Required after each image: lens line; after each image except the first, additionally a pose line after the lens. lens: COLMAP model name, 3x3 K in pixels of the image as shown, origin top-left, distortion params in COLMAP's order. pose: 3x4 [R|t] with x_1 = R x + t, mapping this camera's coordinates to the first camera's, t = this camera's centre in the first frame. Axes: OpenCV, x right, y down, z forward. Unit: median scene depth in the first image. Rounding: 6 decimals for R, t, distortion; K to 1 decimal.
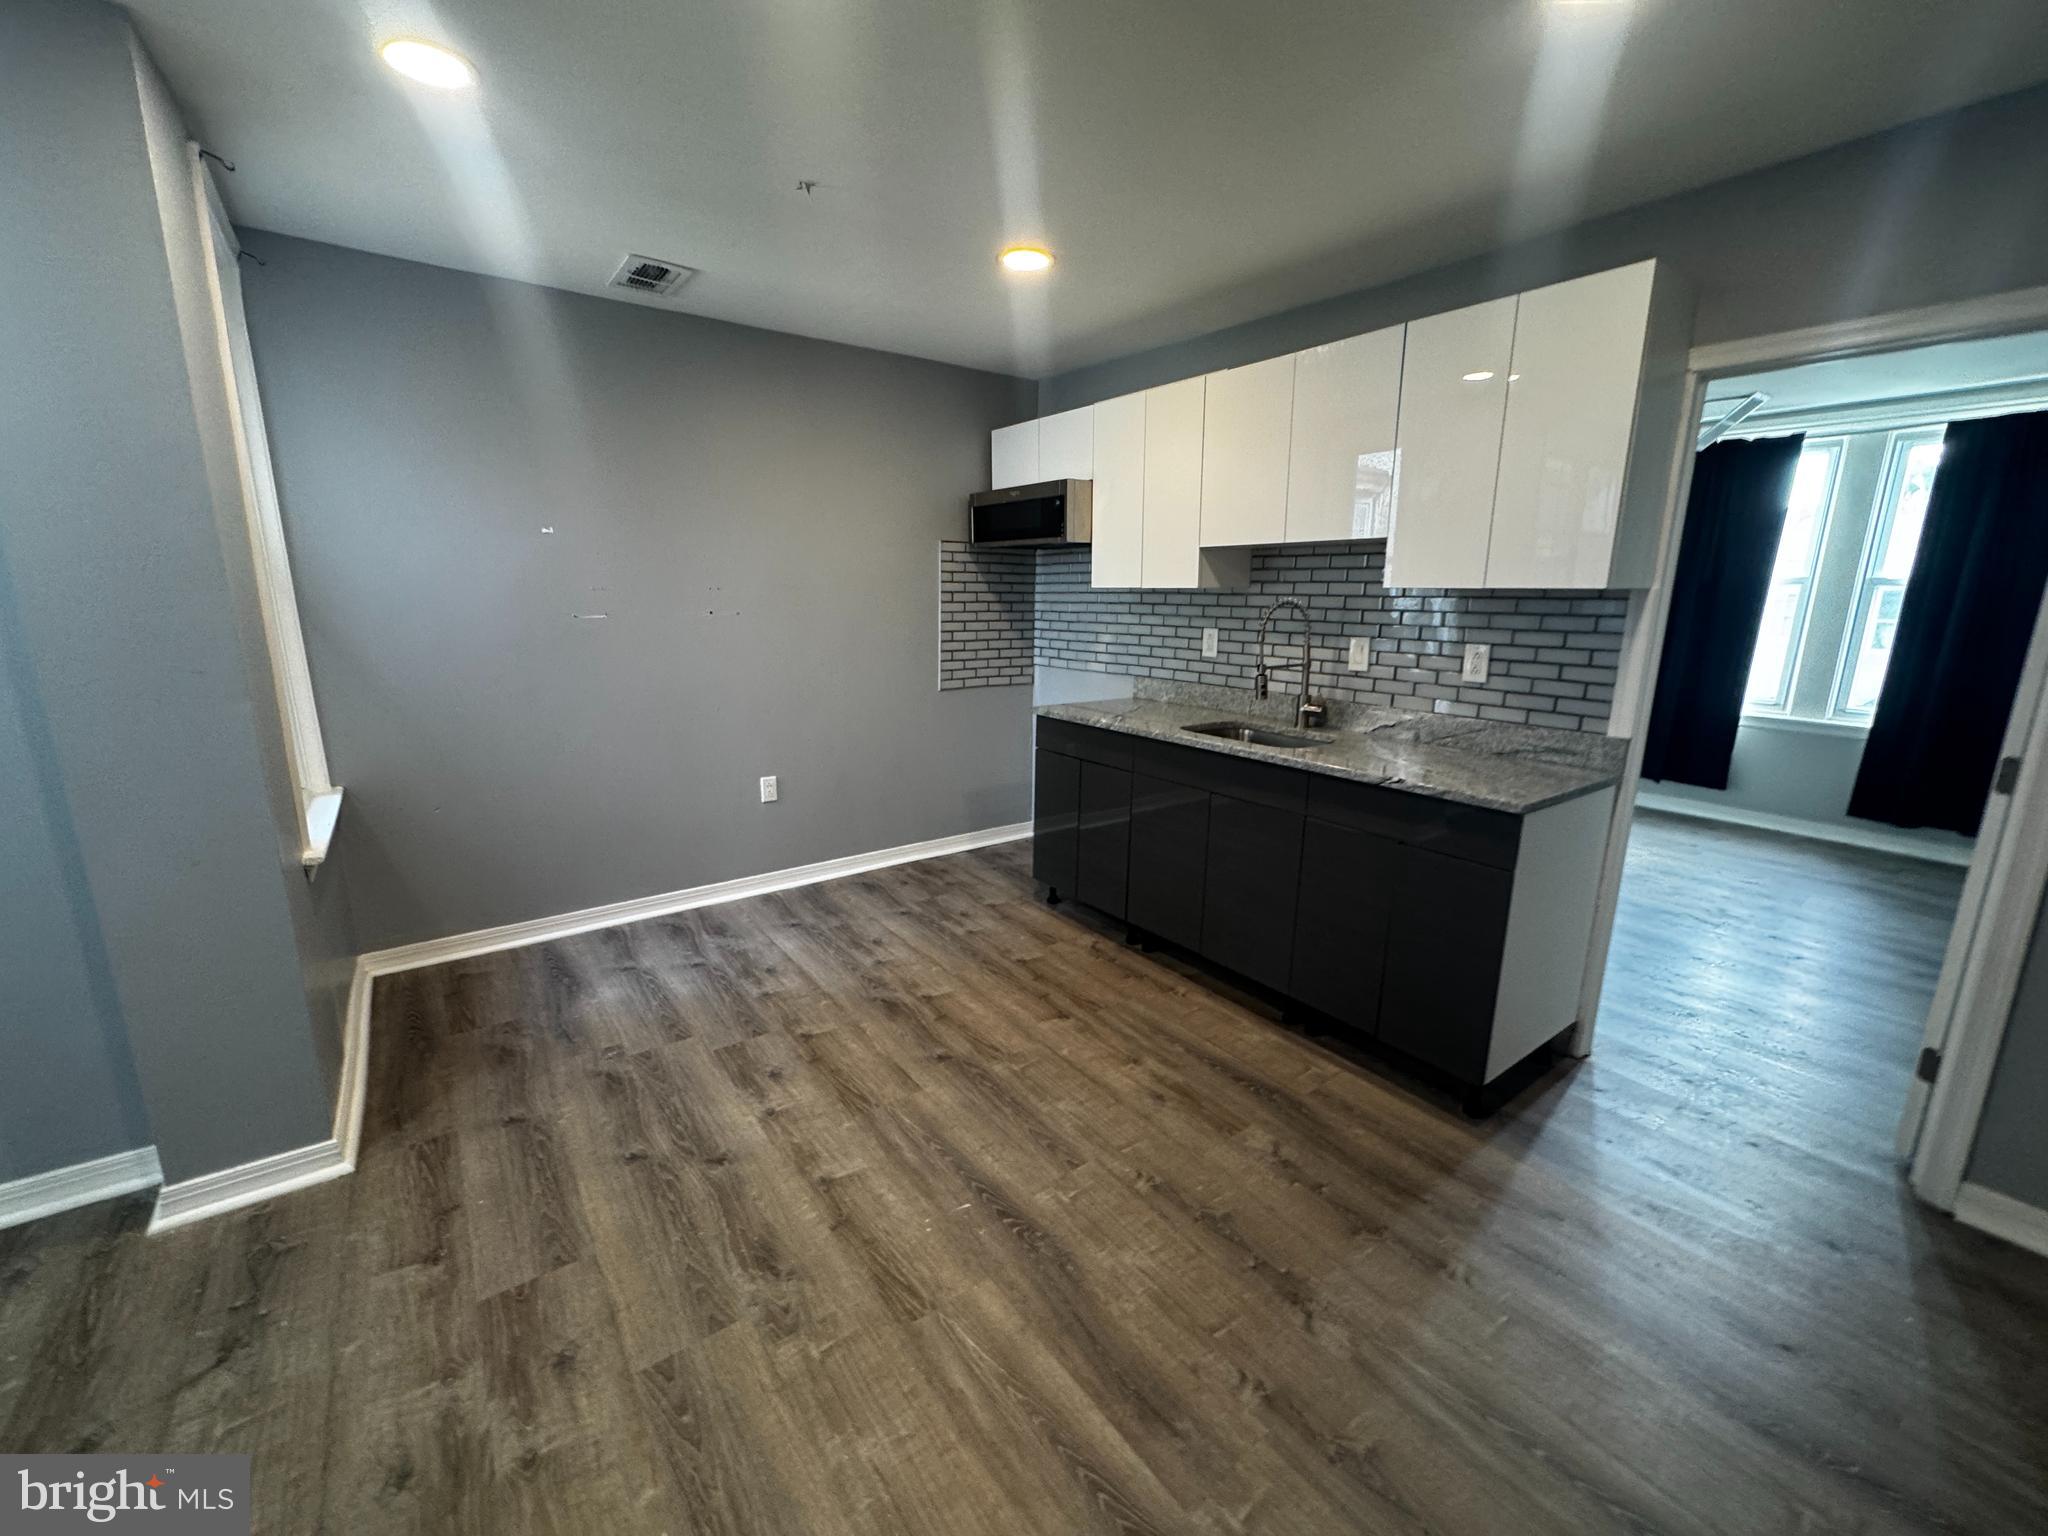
lens RADIAL K [[816.7, 0, 1020.5], [0, 816.7, 764.8], [0, 0, 1]] dist [-0.003247, 0.000177]
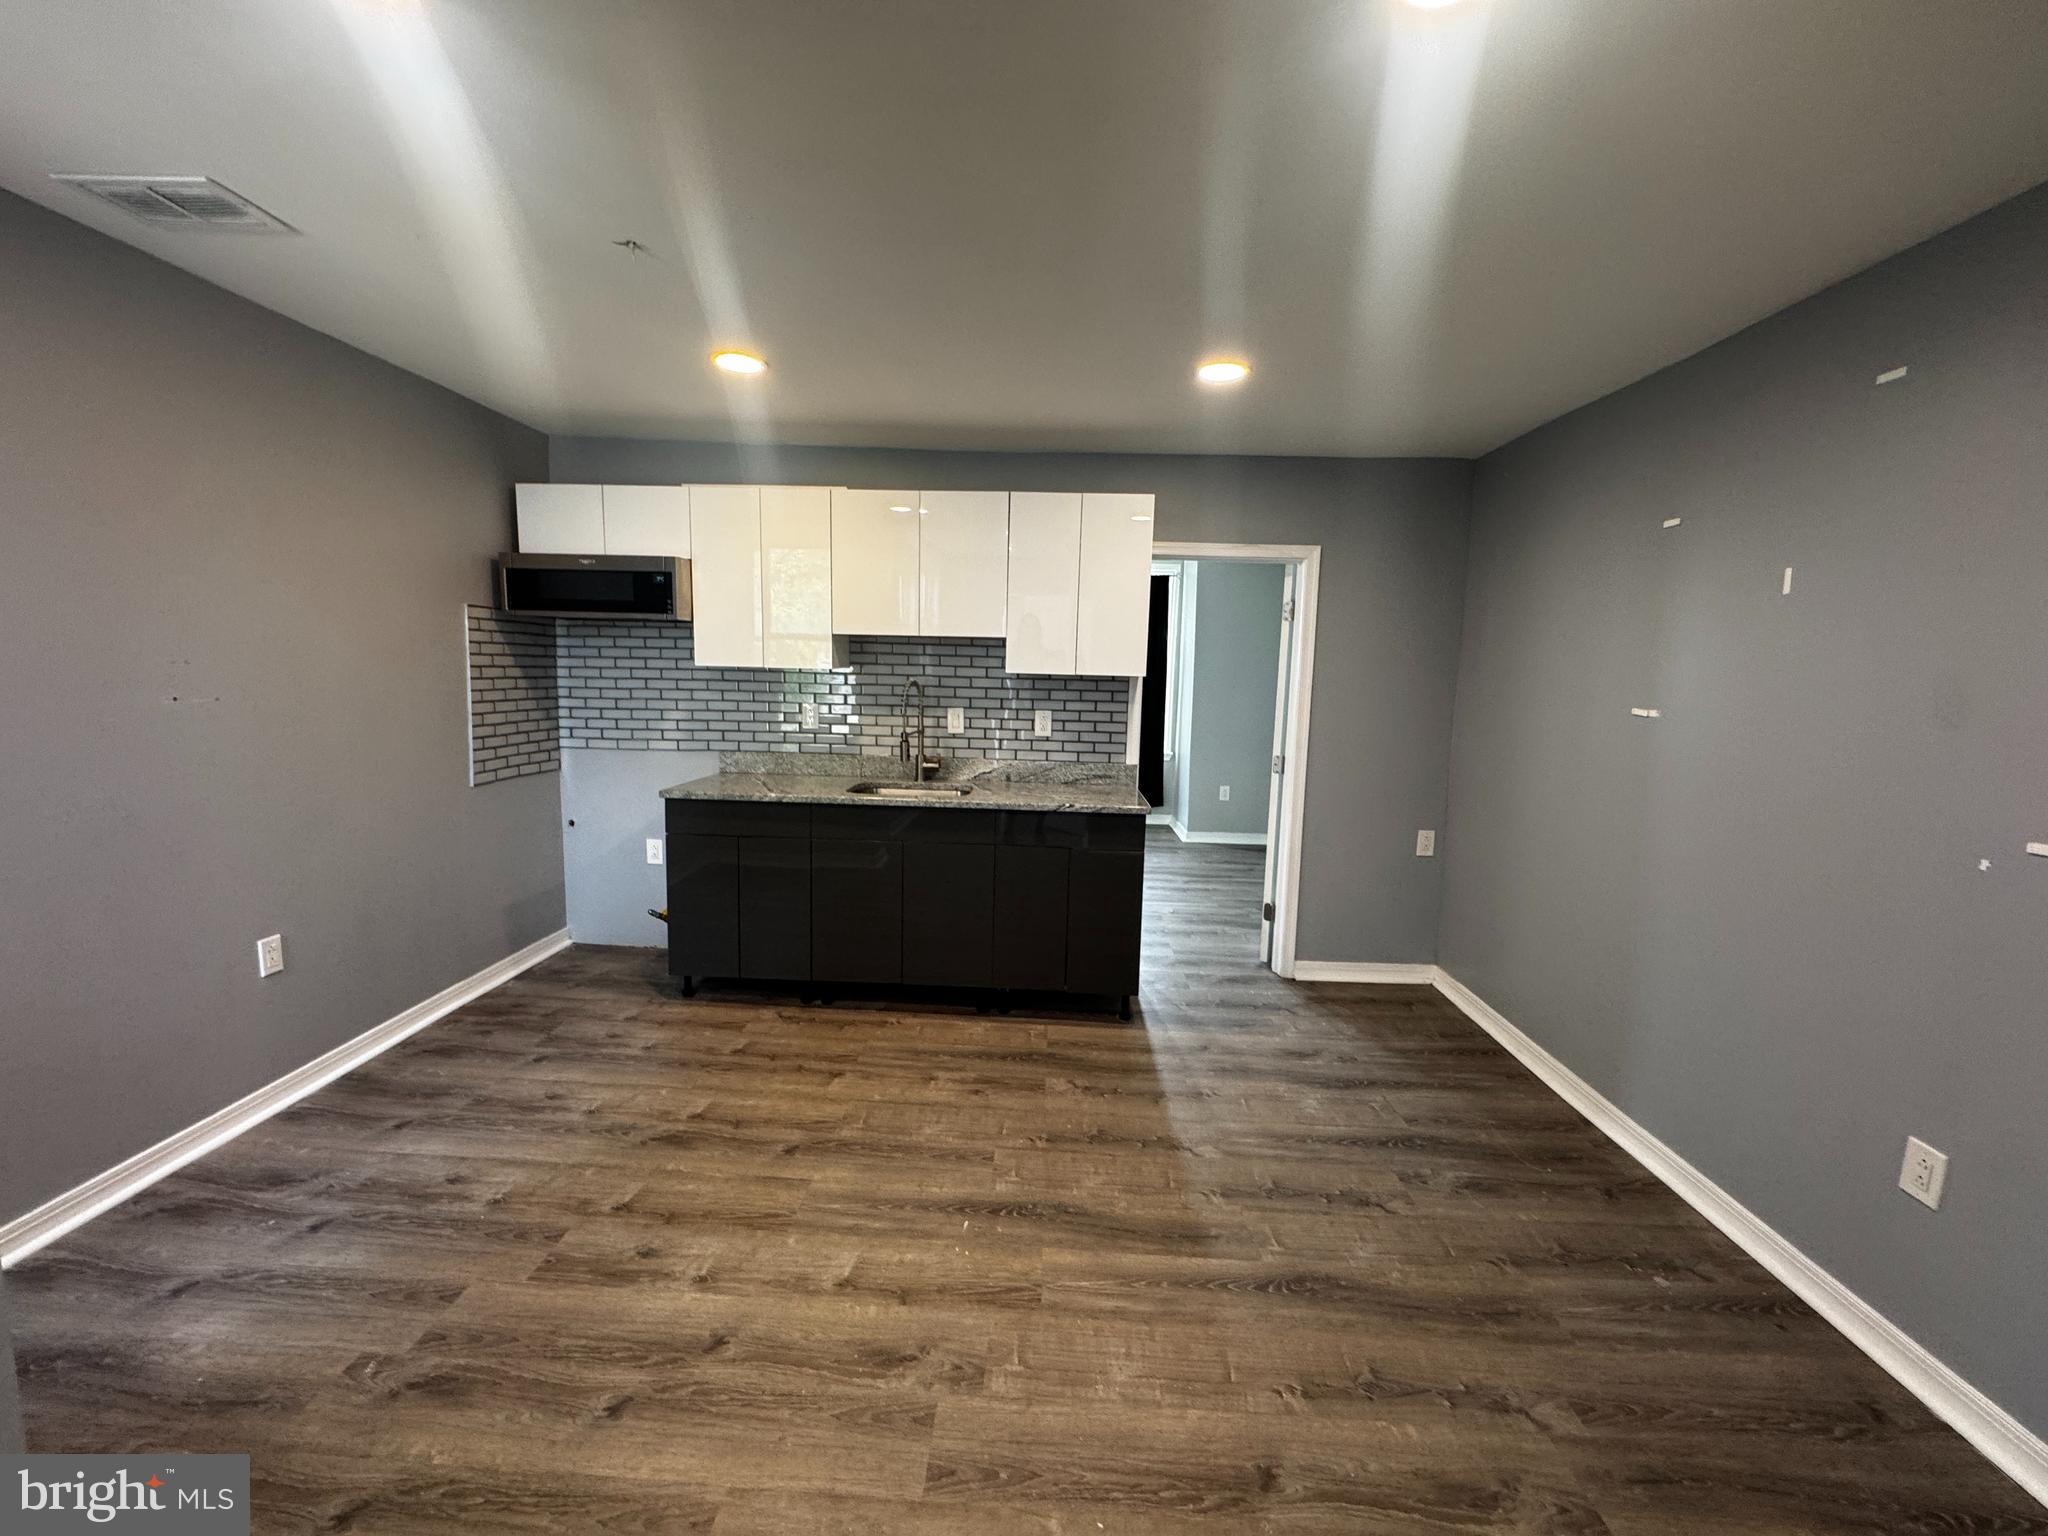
lens RADIAL K [[816.7, 0, 1020.5], [0, 816.7, 764.8], [0, 0, 1]] dist [-0.003247, 0.000177]
pose [[0.628144, -0.084874, 0.773455, -0.549080], [0.142552, 0.989761, -0.007160, -0.042820], [-0.764928, 0.114755, 0.633811, 0.105752]]
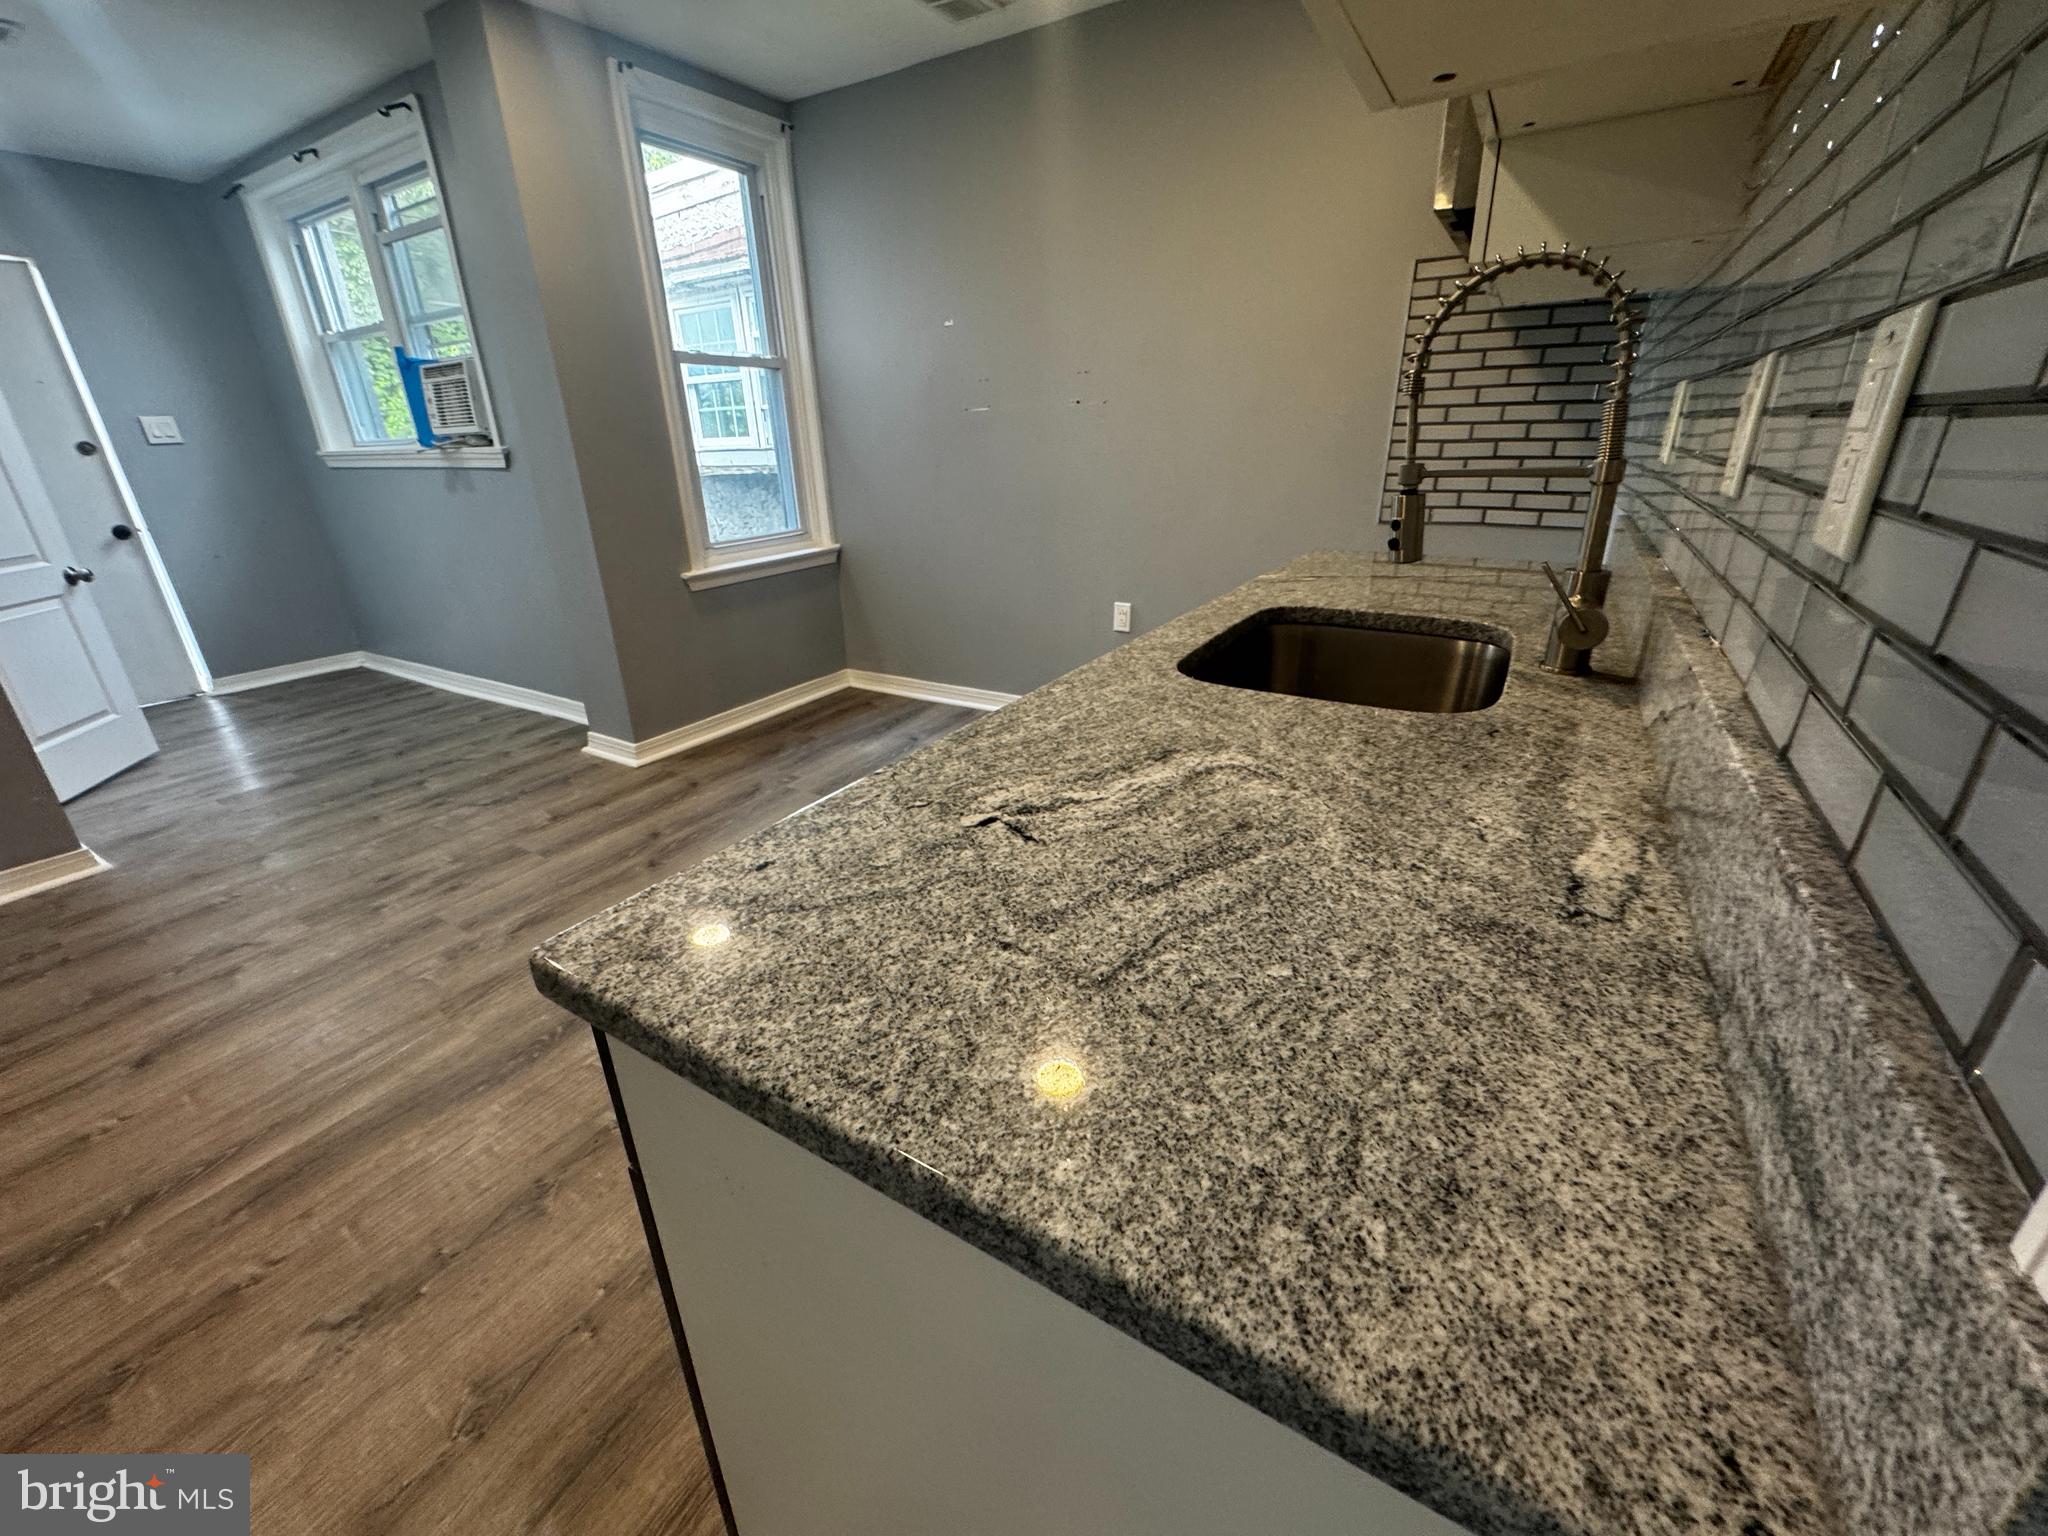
lens RADIAL K [[816.7, 0, 1020.5], [0, 816.7, 764.8], [0, 0, 1]] dist [-0.003247, 0.000177]
pose [[0.370787, 0.333067, -0.866939, 0.600470], [-0.165848, 0.942221, 0.291057, -0.074902], [0.913790, 0.035859, 0.404602, 0.708004]]
